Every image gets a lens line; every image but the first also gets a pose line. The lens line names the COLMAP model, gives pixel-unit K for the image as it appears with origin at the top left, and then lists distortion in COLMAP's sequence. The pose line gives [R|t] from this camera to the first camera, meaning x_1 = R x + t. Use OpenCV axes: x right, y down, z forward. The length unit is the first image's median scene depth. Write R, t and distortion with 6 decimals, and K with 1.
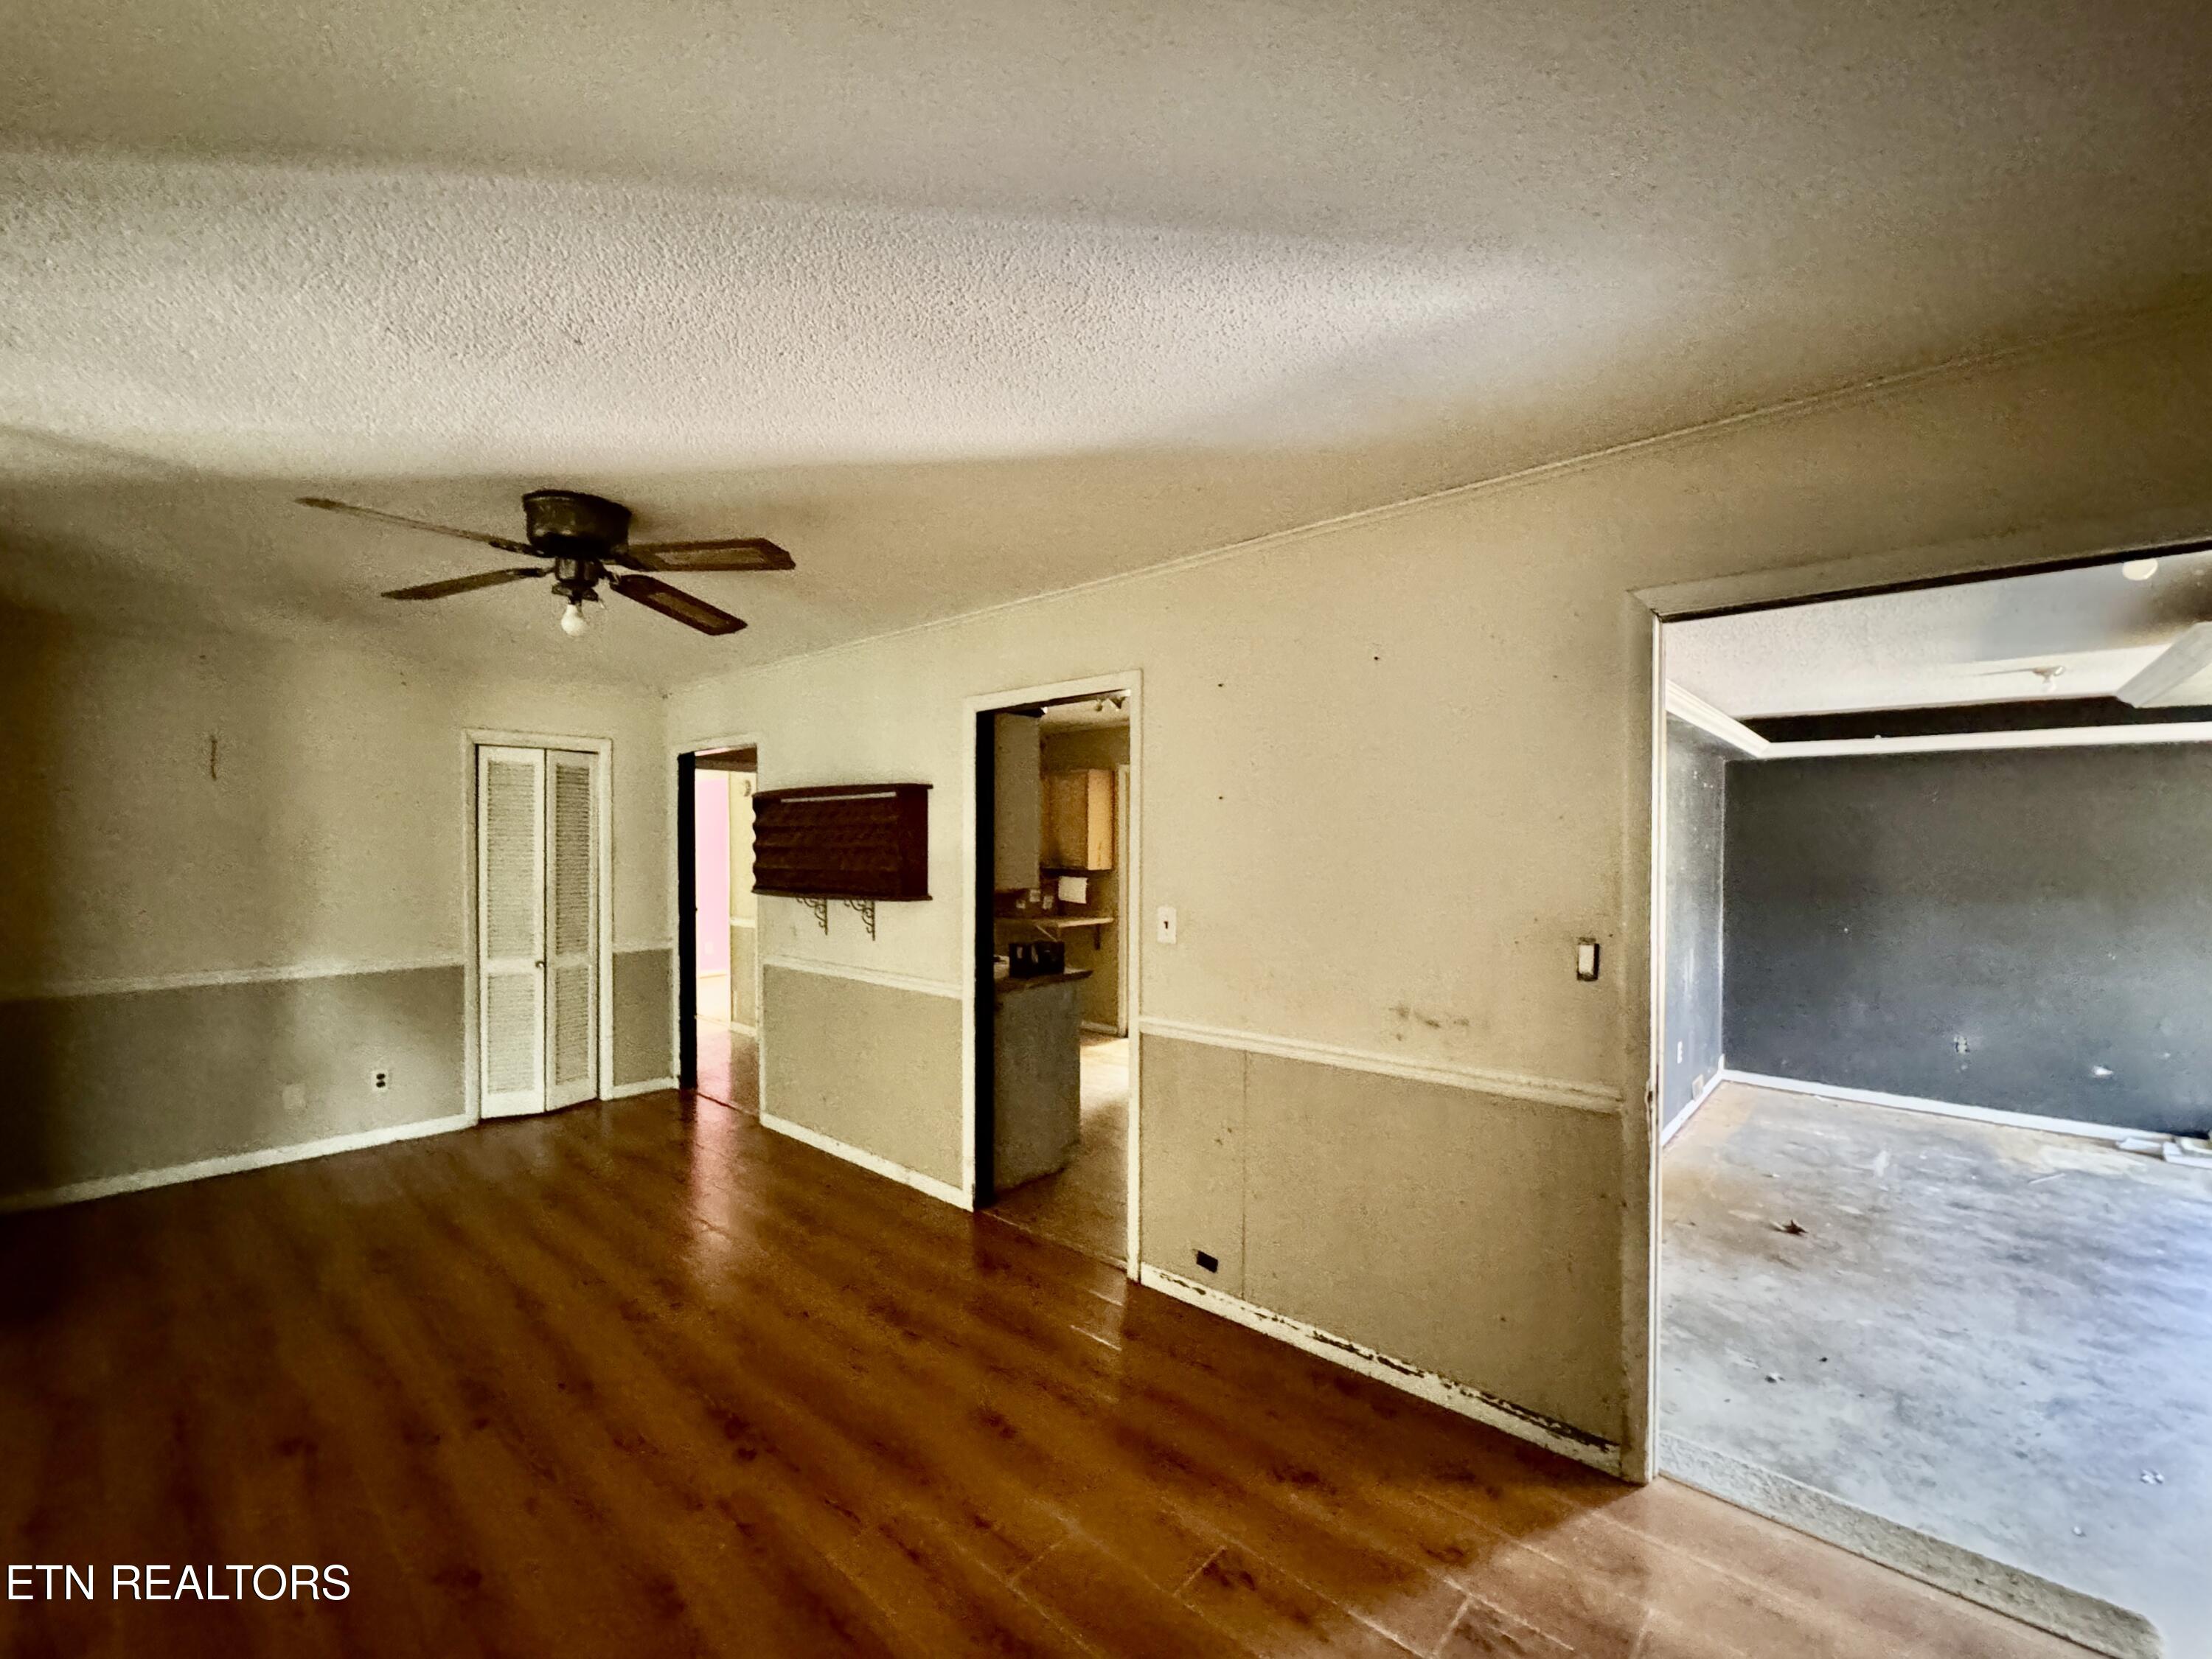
lens RADIAL K [[898.2, 0, 1128.2], [0, 898.2, 836.0], [0, 0, 1]] dist [-0.002195, -0.000324]
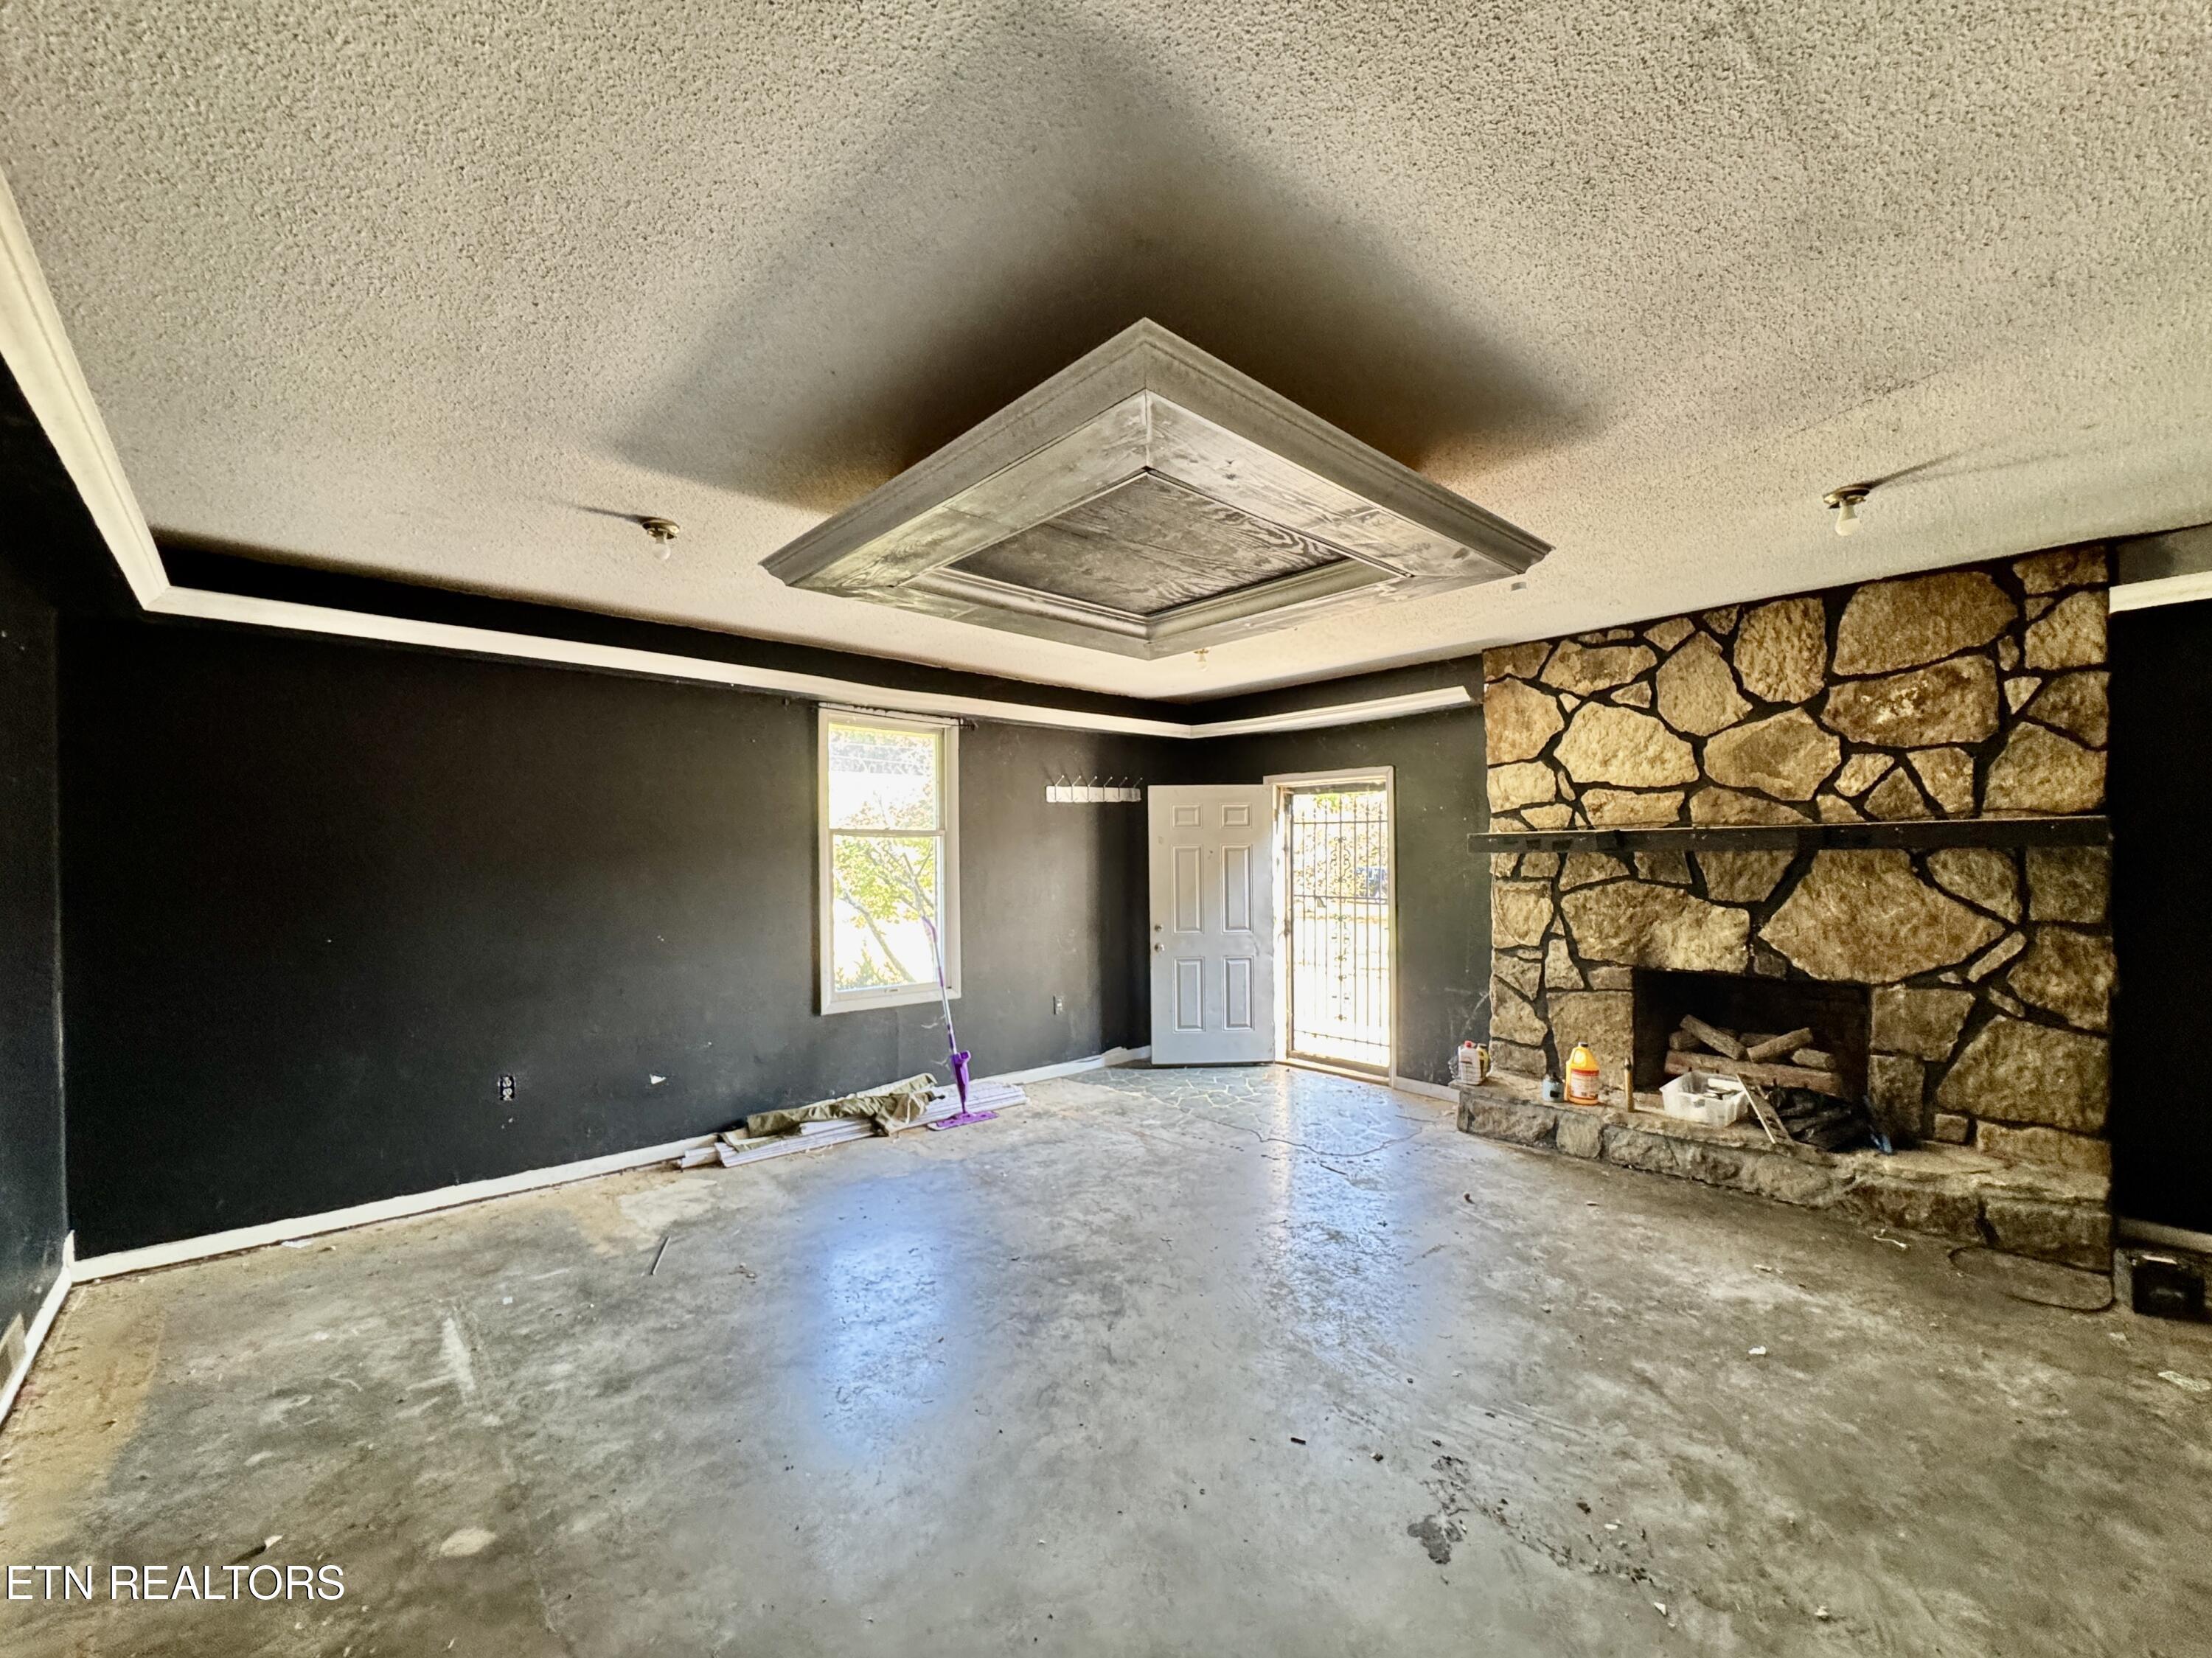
lens RADIAL K [[898.1, 0, 1095.1], [0, 898.1, 856.3], [0, 0, 1]] dist [-0.002195, -0.000324]
pose [[0.110241, -0.004050, 0.993897, 0.359131], [0.001165, 0.999992, 0.003945, 0.063340], [-0.993904, 0.000723, 0.110245, 0.582119]]
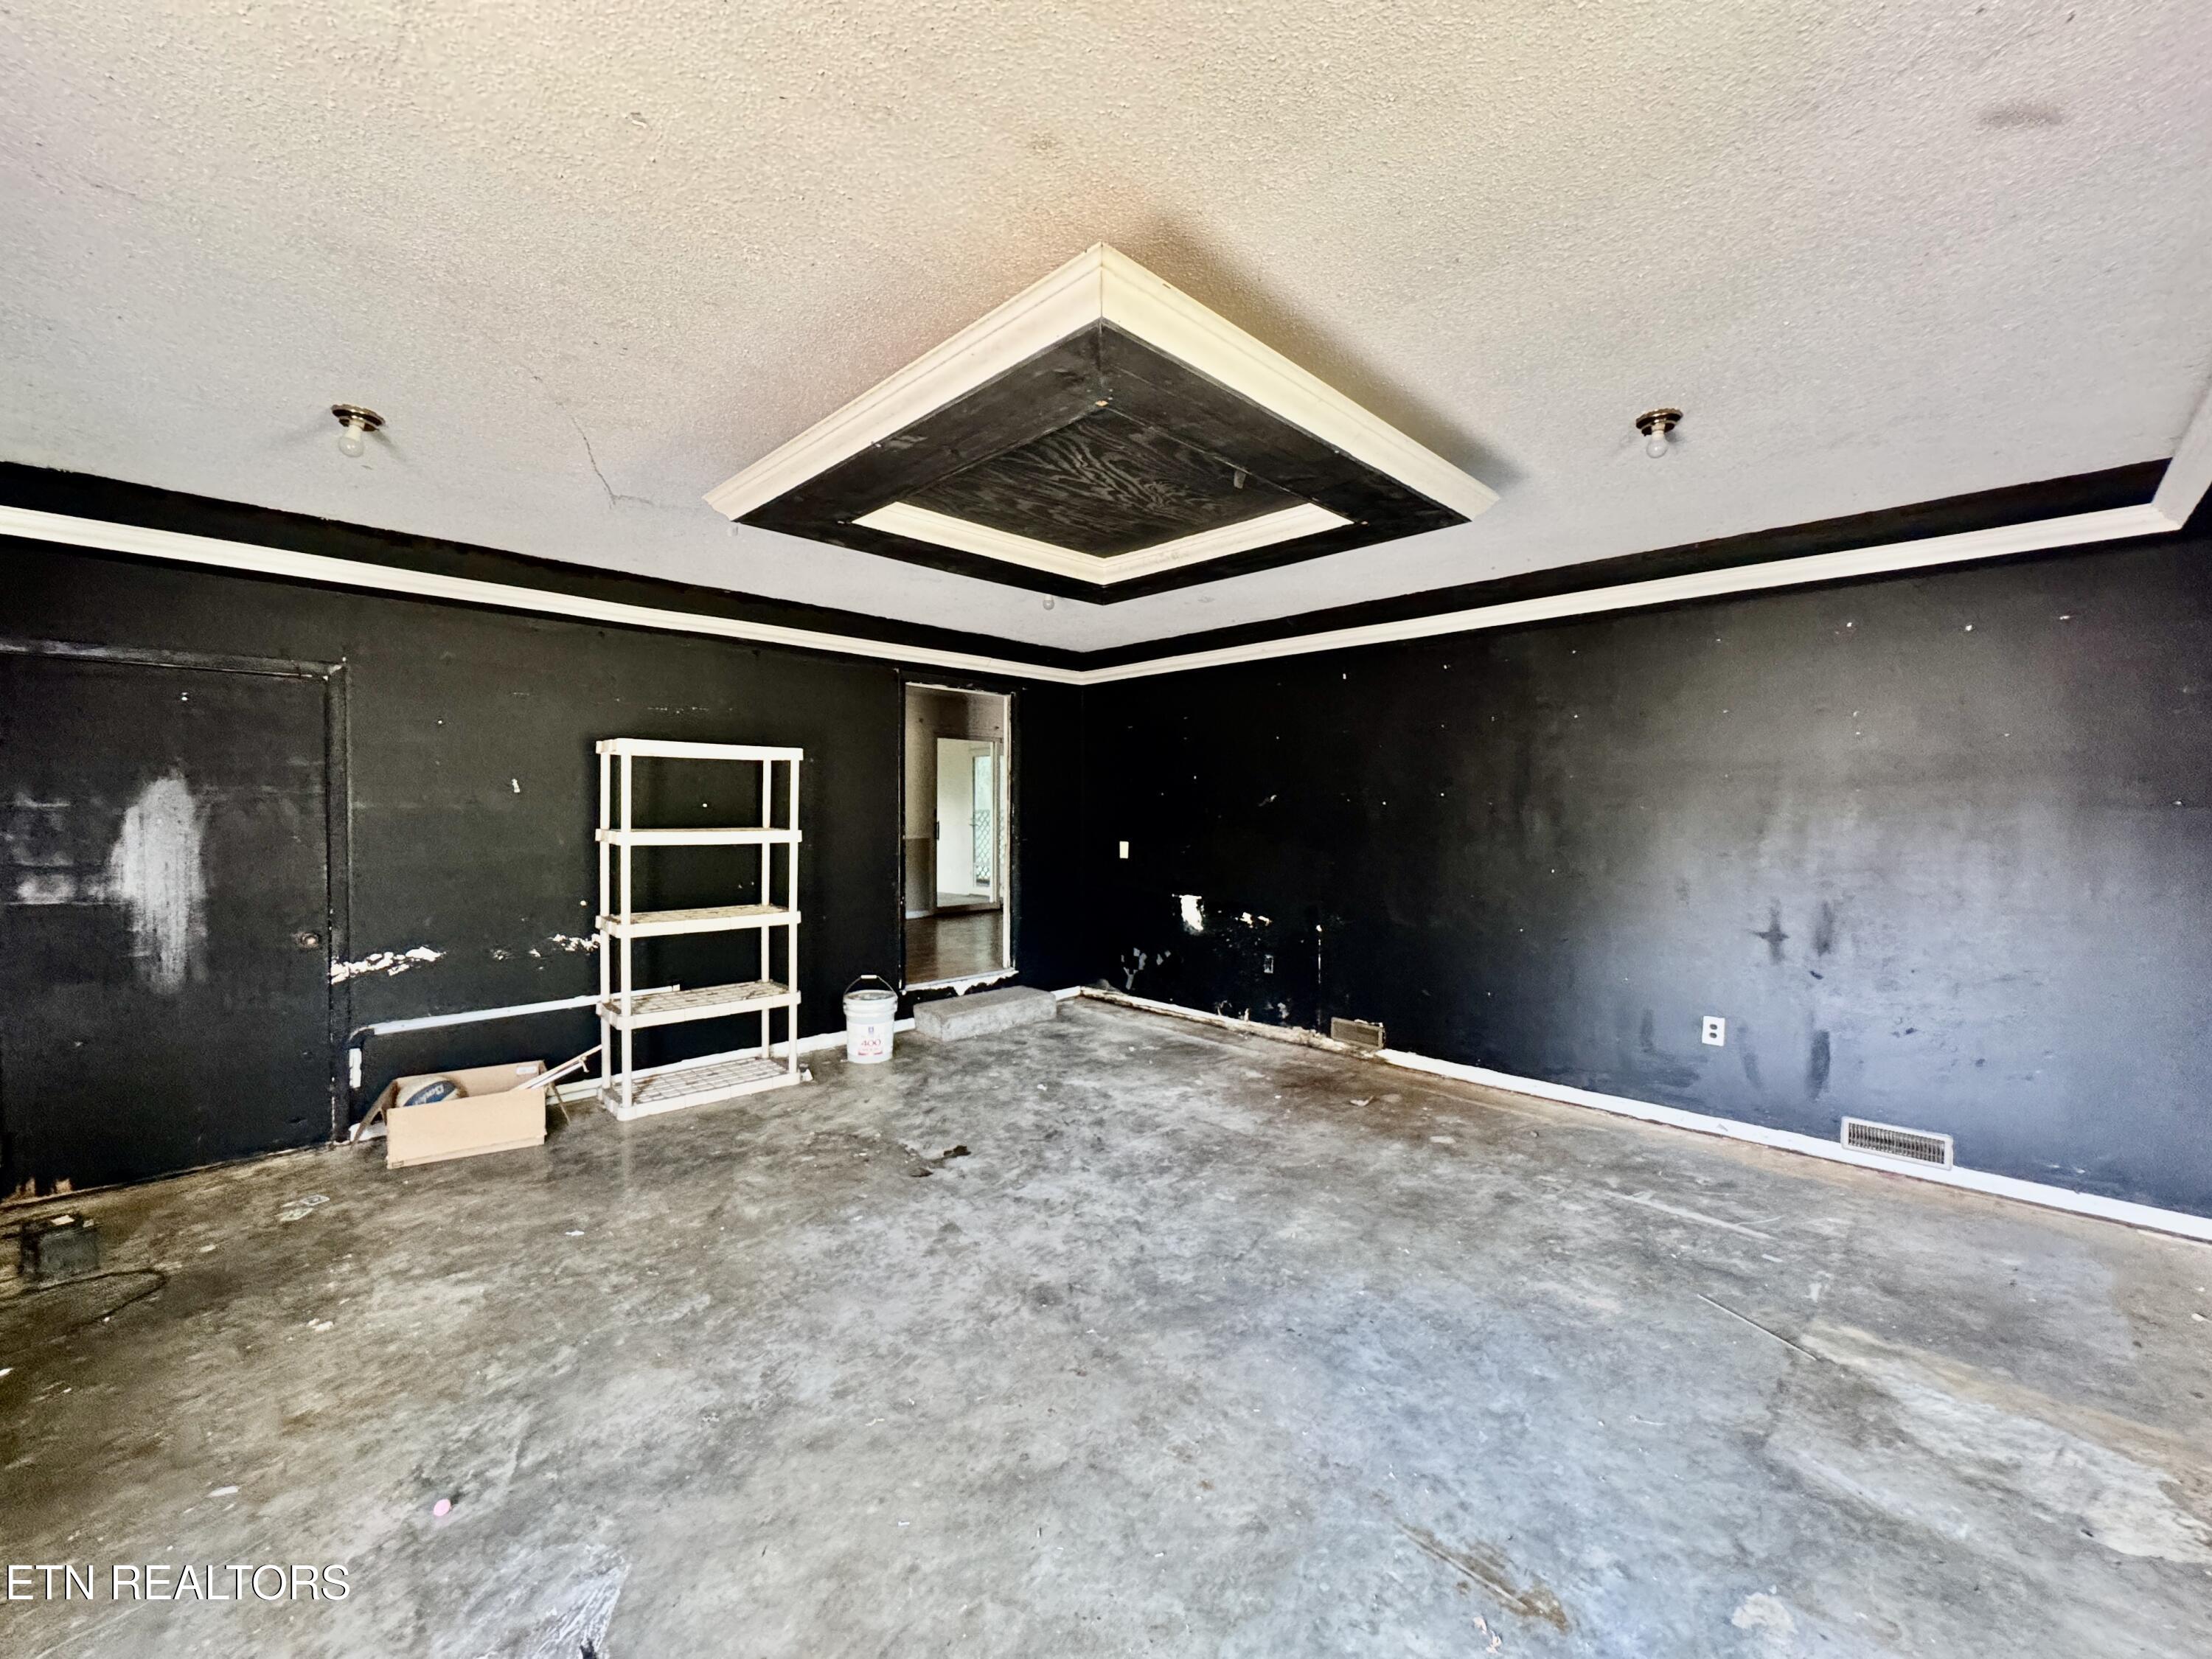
lens RADIAL K [[898.2, 0, 1120.9], [0, 898.2, 829.7], [0, 0, 1]] dist [-0.002195, -0.000324]
pose [[-0.030497, 0.022000, -0.999293, 1.577392], [0.004416, 0.999751, 0.021876, 0.073423], [0.999525, -0.003746, -0.030586, 0.644049]]
